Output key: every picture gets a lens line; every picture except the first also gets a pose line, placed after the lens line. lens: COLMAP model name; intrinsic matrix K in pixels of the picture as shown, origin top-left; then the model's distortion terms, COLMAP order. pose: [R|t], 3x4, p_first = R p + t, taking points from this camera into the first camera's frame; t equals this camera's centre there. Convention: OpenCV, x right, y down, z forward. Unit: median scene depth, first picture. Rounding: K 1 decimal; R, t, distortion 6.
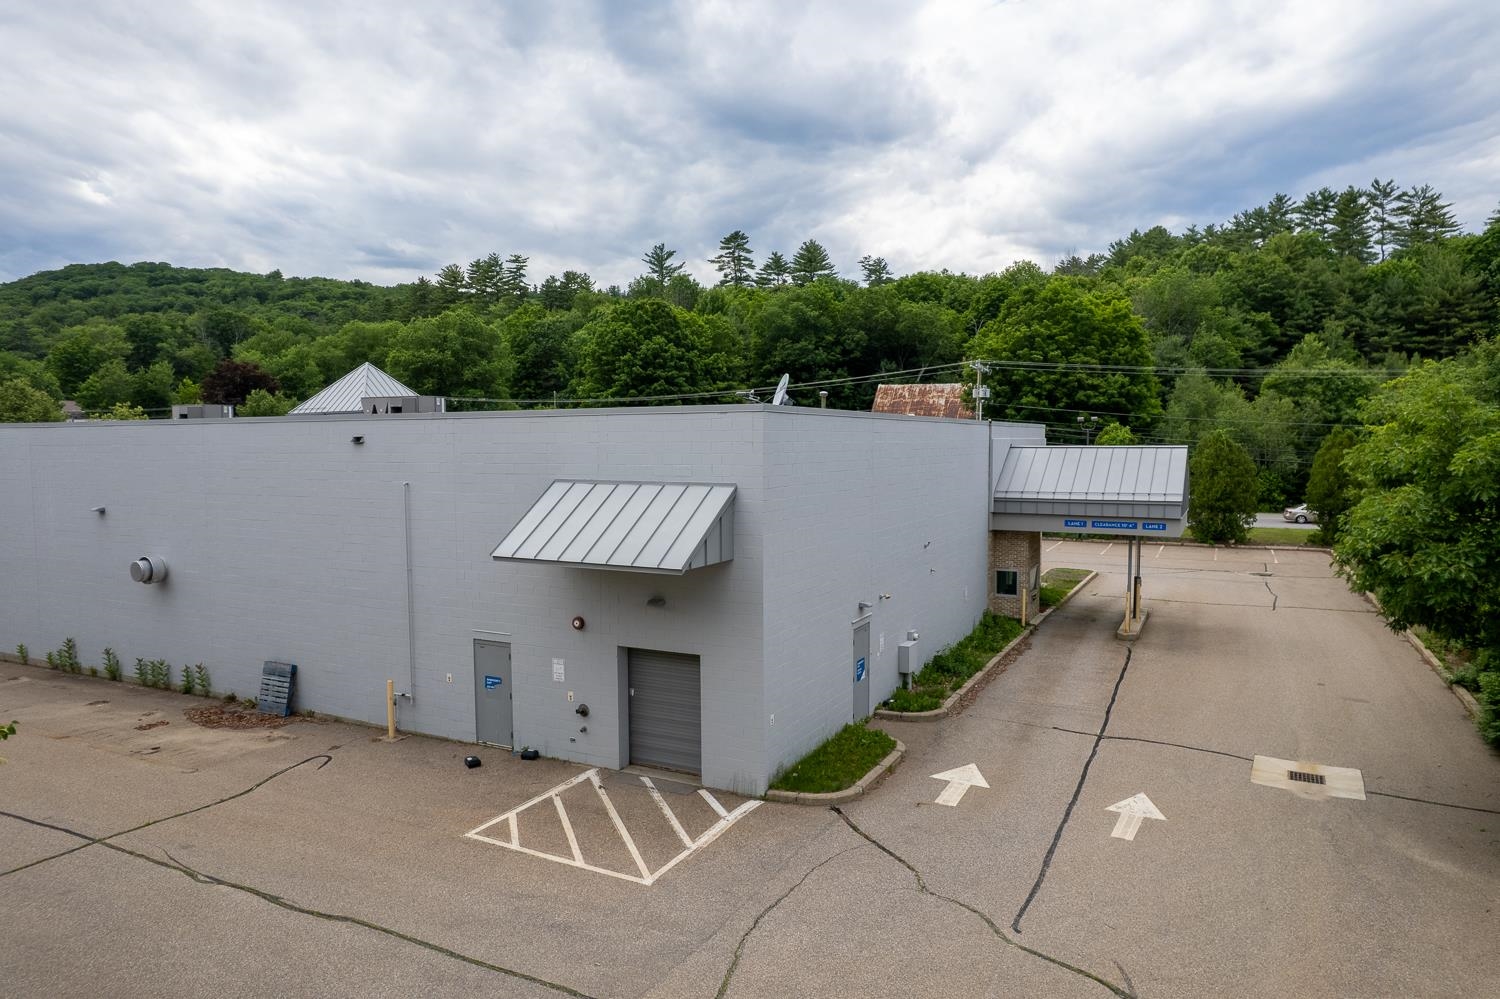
lens RADIAL K [[959.8, 0, 754.8], [0, 959.8, 504.7], [0, 0, 1]] dist [-0.075836, 0.064255]
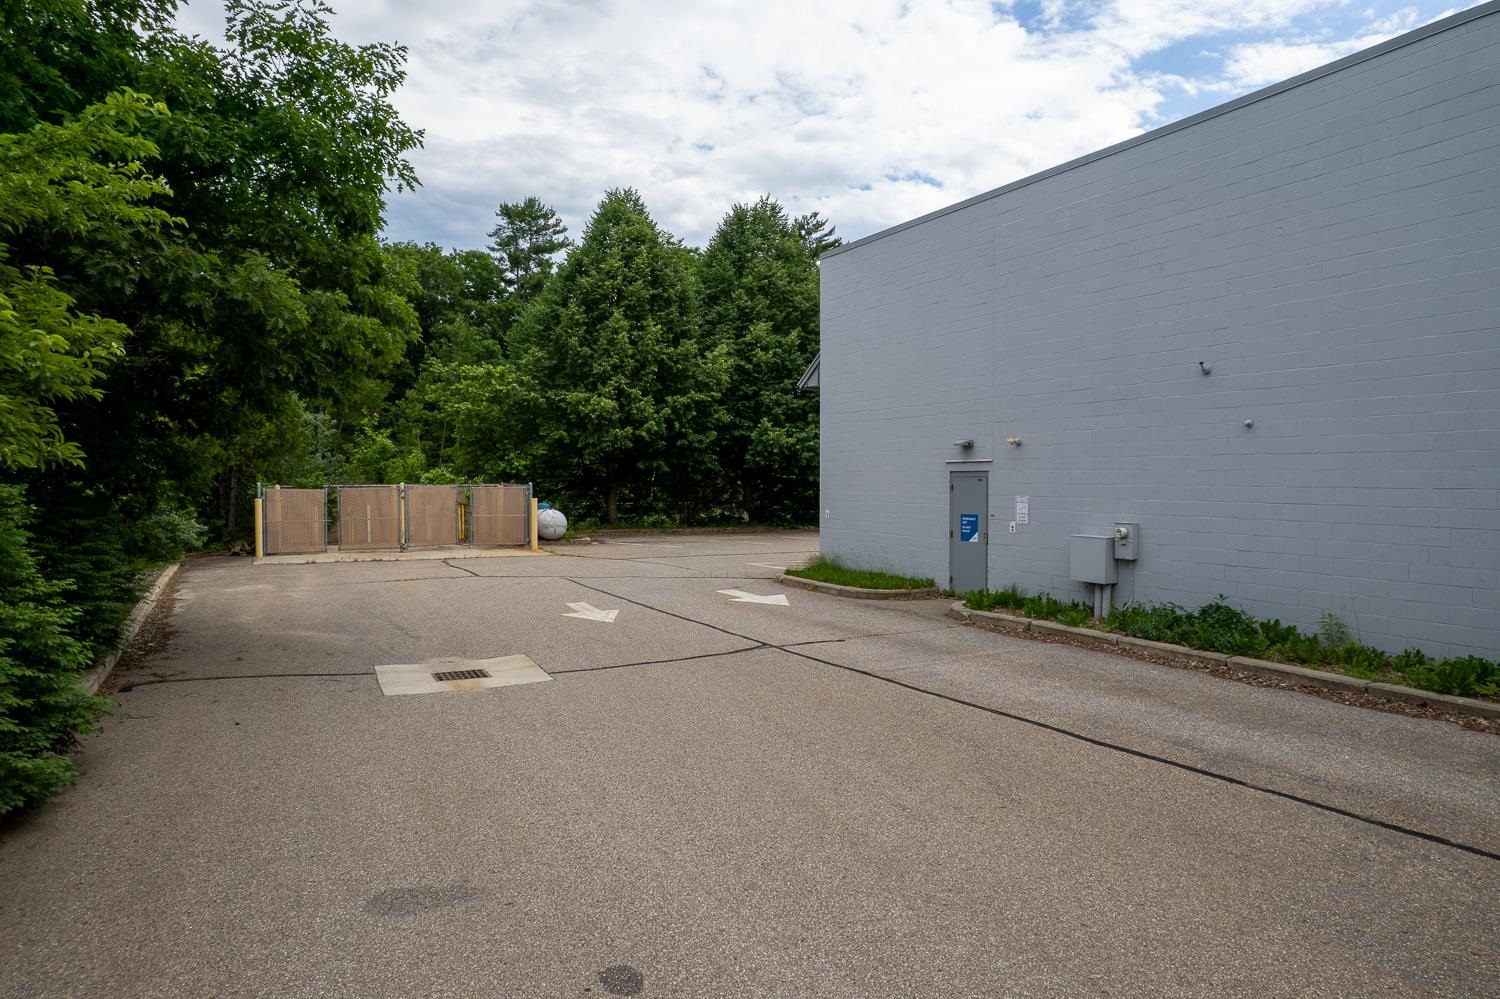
lens RADIAL K [[959.8, 0, 754.8], [0, 959.8, 504.7], [0, 0, 1]] dist [-0.075836, 0.064255]
pose [[-0.575034, 0.027954, -0.817652, 0.197350], [-0.053281, 0.996015, 0.071524, 0.024733], [0.816393, 0.084694, -0.571253, 0.301886]]
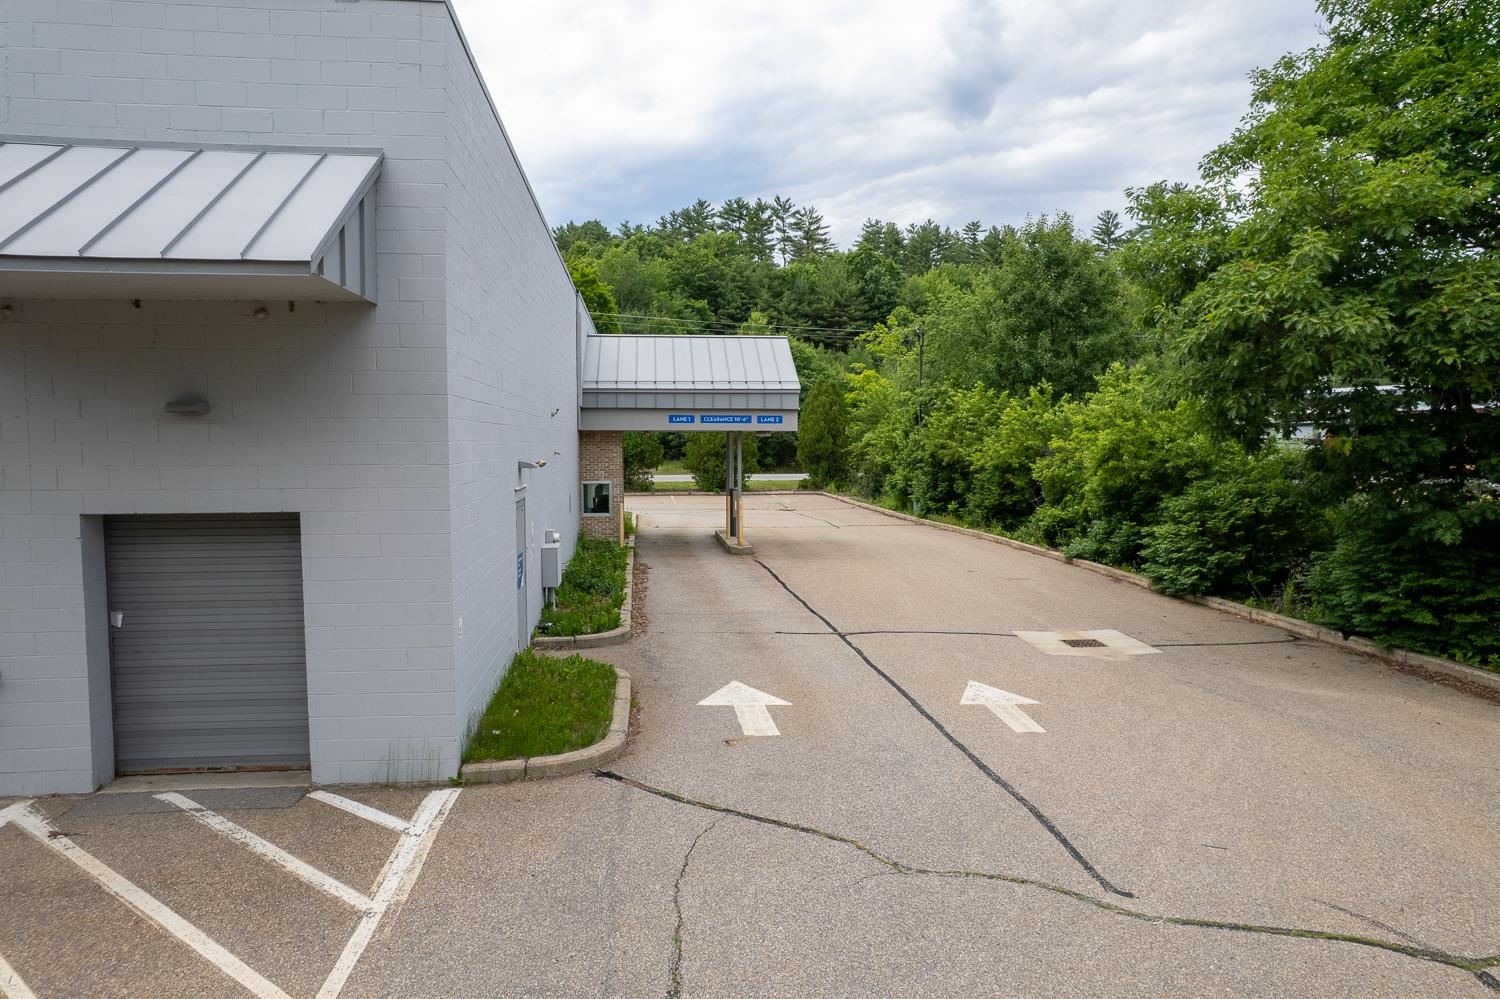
lens RADIAL K [[959.8, 0, 754.8], [0, 959.8, 504.7], [0, 0, 1]] dist [-0.075836, 0.064255]
pose [[0.832659, -0.033772, 0.552755, -0.024592], [0.034728, 0.999359, 0.008744, 0.029875], [-0.552696, 0.011916, 0.833298, 0.090815]]
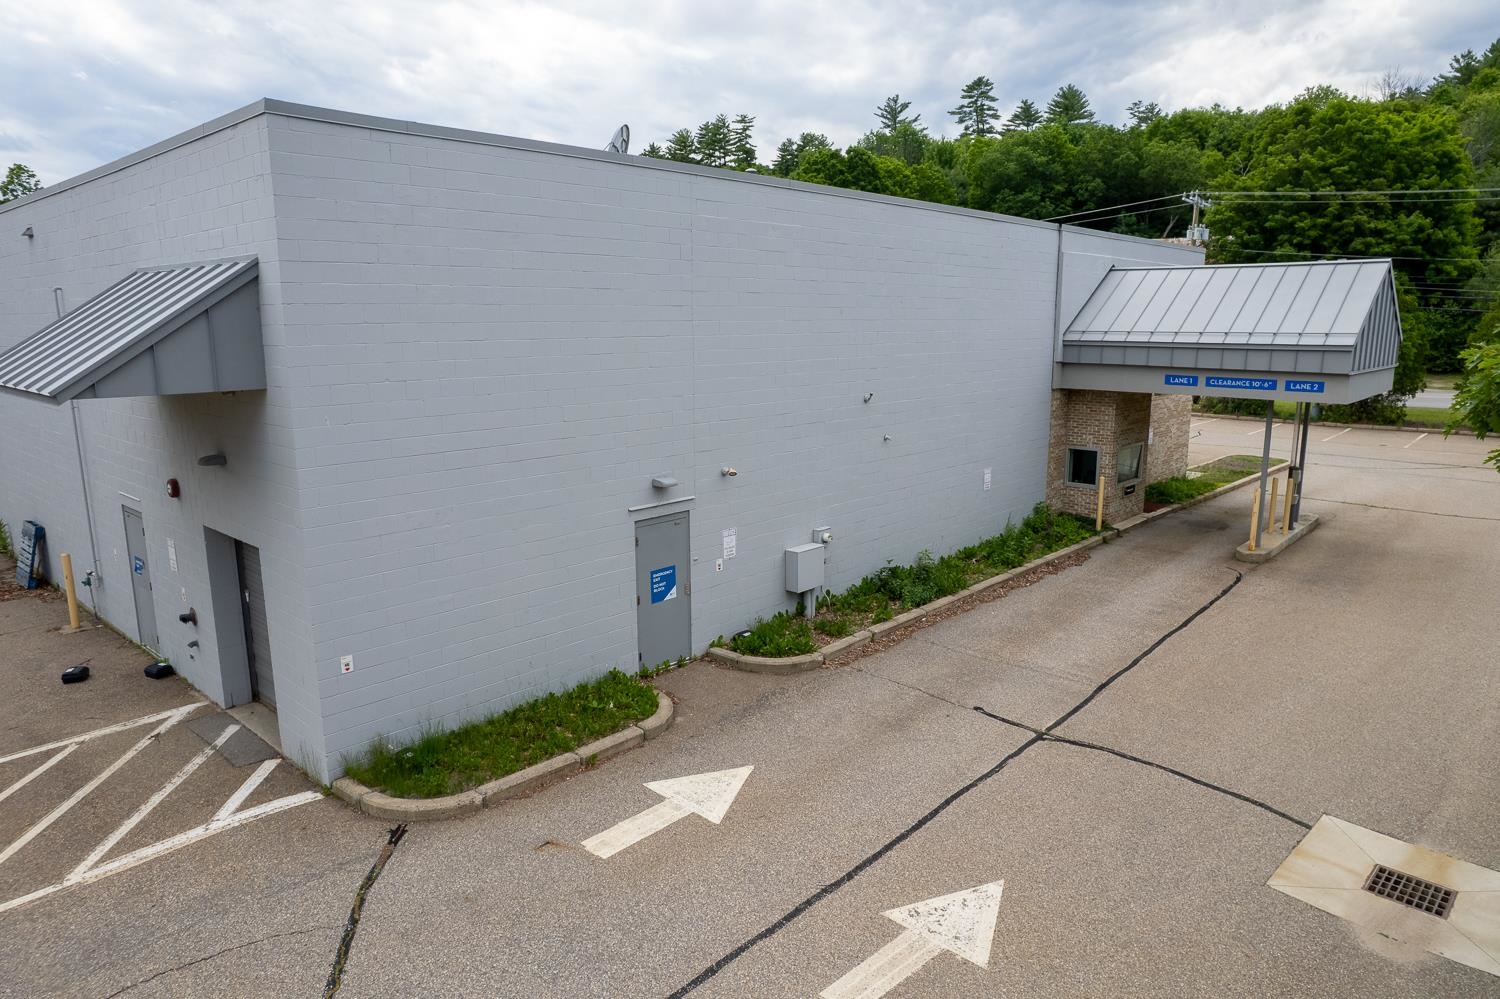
lens RADIAL K [[959.8, 0, 754.8], [0, 959.8, 504.7], [0, 0, 1]] dist [-0.075836, 0.064255]
pose [[0.963622, 0.052391, -0.262085, 0.076915], [-0.018806, 0.991460, 0.129049, 0.008723], [0.266607, -0.119426, 0.956378, 0.097096]]
